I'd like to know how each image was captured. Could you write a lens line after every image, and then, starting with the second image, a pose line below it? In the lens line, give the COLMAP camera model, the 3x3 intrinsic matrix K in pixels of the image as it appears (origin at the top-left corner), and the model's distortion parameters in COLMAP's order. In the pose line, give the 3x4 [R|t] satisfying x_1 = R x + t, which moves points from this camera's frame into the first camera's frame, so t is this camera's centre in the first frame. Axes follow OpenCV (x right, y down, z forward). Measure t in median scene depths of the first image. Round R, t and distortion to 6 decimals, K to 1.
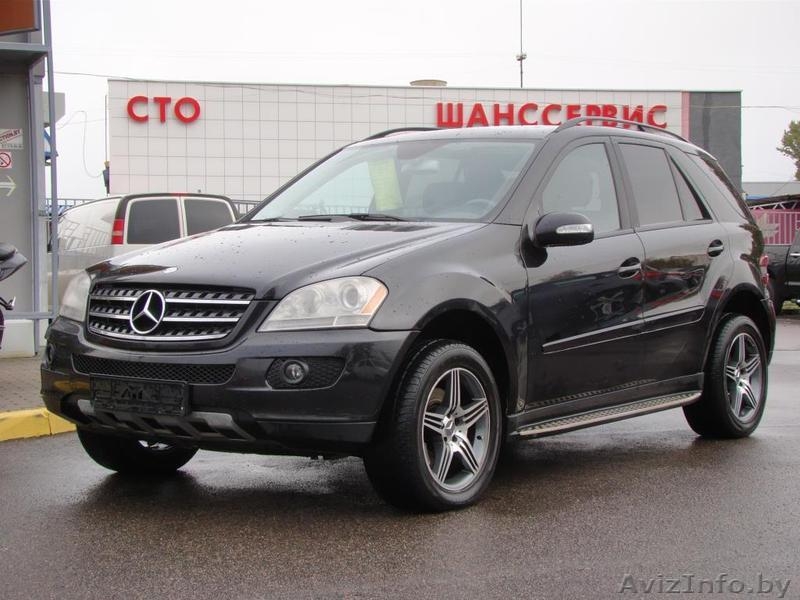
lens RADIAL K [[1327.3, 0, 400.0], [0, 1327.3, 300.0], [0, 0, 1]] dist [0.040224, 0.041831]
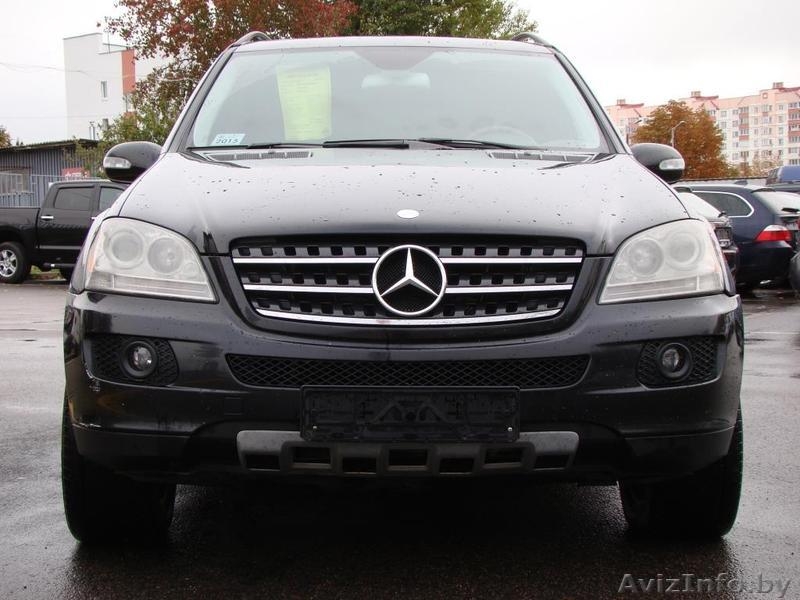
lens RADIAL K [[1367.1, 0, 400.0], [0, 1367.1, 300.0], [0, 0, 1]] dist [0.013954, 0.003877]
pose [[0.834828, -0.038326, 0.549175, -0.554202], [0.024517, 0.999172, 0.032461, -0.002756], [-0.549965, -0.013635, 0.835077, 0.473984]]
